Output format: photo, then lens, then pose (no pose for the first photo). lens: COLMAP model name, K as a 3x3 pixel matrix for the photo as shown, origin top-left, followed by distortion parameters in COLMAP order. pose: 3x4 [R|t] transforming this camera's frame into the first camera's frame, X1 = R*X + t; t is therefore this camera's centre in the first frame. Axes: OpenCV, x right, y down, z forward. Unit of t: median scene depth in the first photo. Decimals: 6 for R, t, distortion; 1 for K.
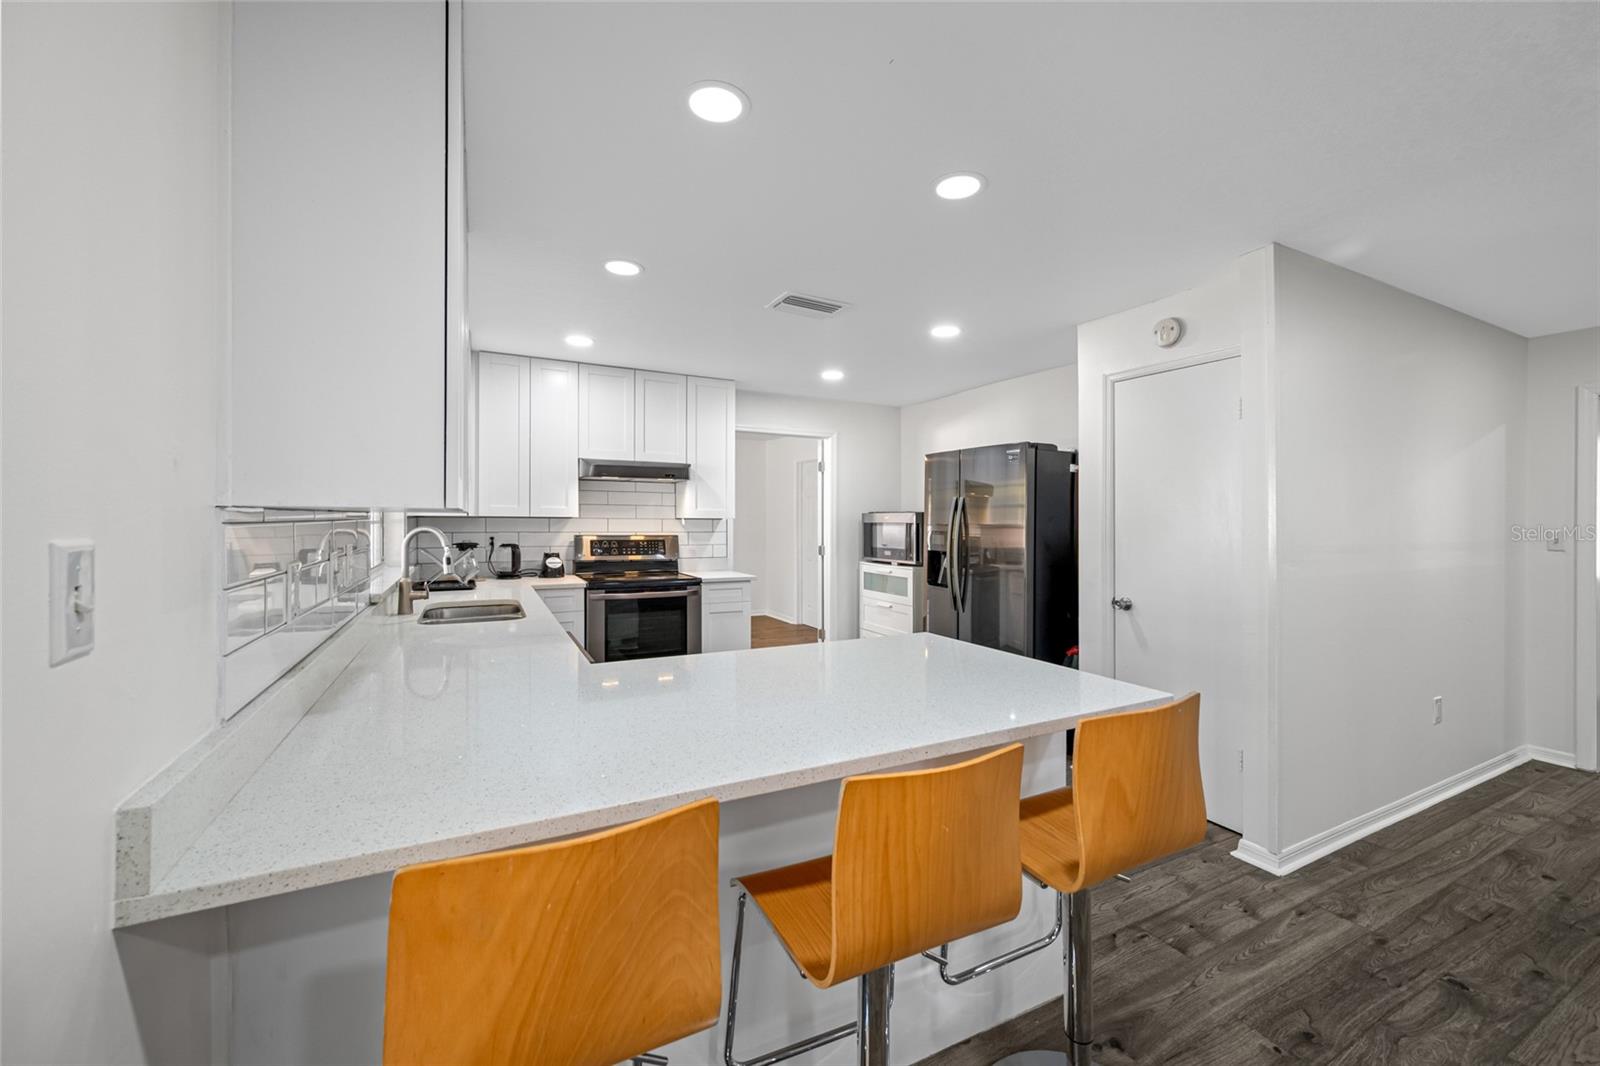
lens RADIAL K [[629.3, 0, 803.5], [0, 629.3, 522.4], [0, 0, 1]] dist [-0.000526, -0.000107]
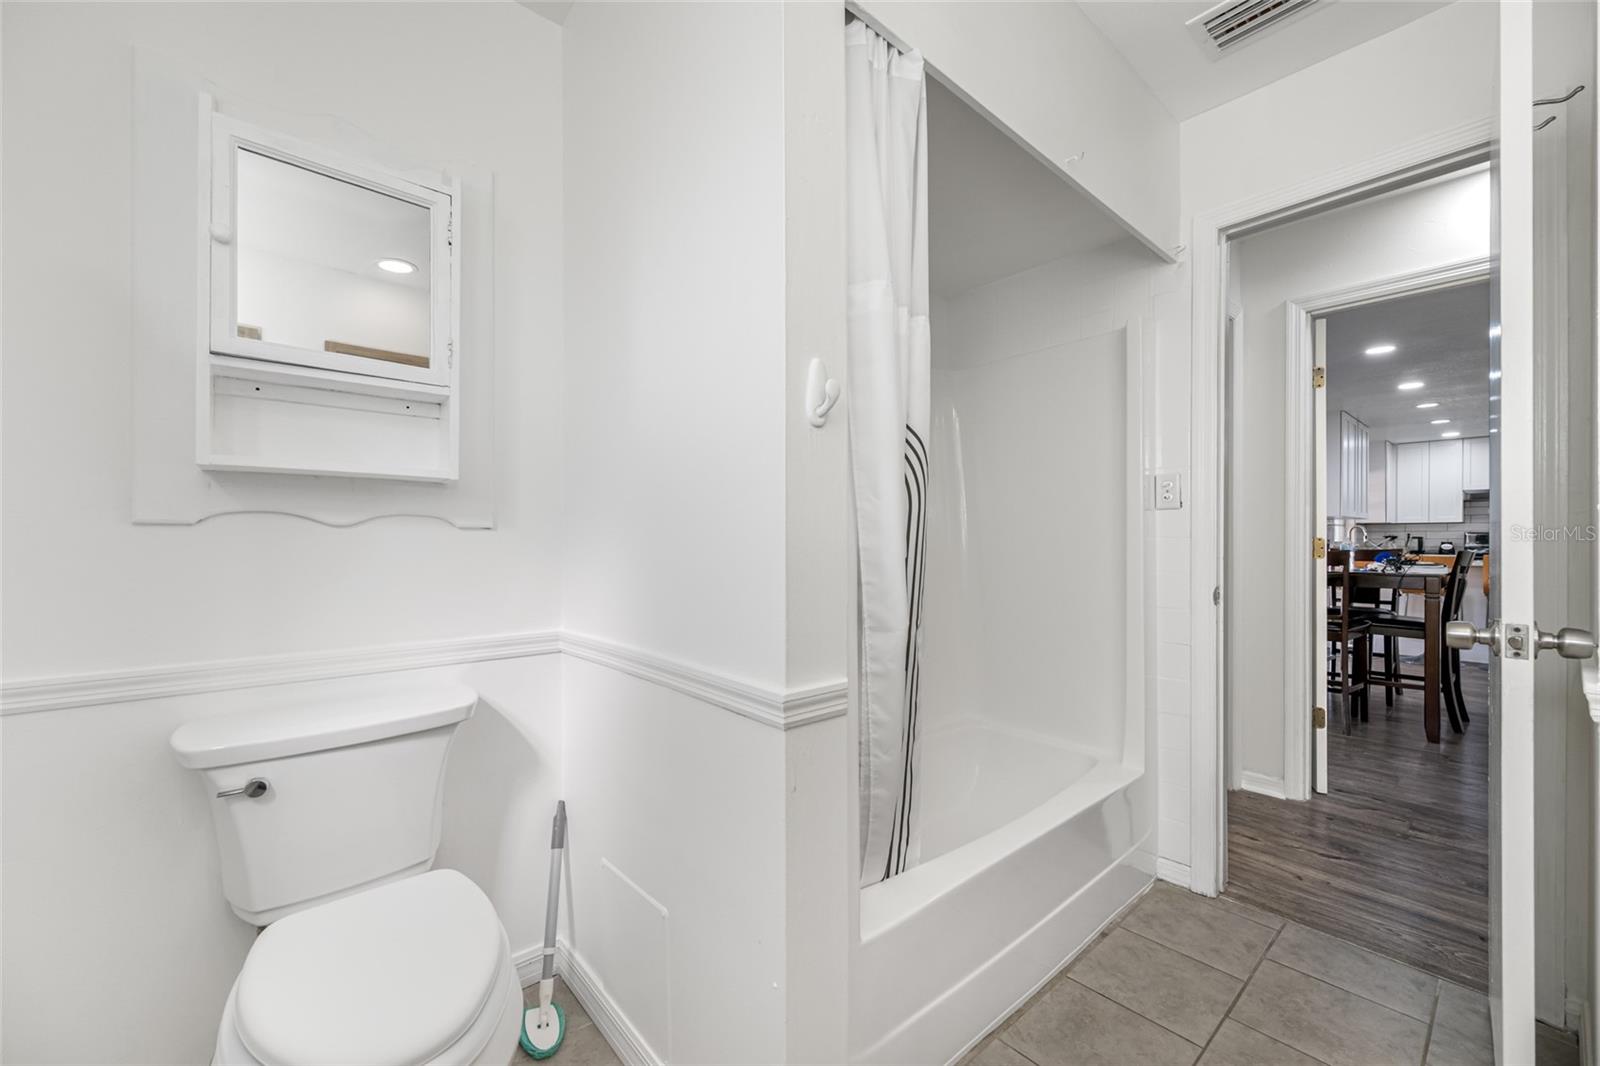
lens RADIAL K [[629.3, 0, 802.7], [0, 629.3, 536.5], [0, 0, 1]] dist [-0.000526, -0.000107]
pose [[0.242977, -0.004622, -0.970021, 0.966828], [-0.006060, 0.999962, -0.006282, 0.057000], [0.970013, 0.007405, 0.242939, -1.331955]]
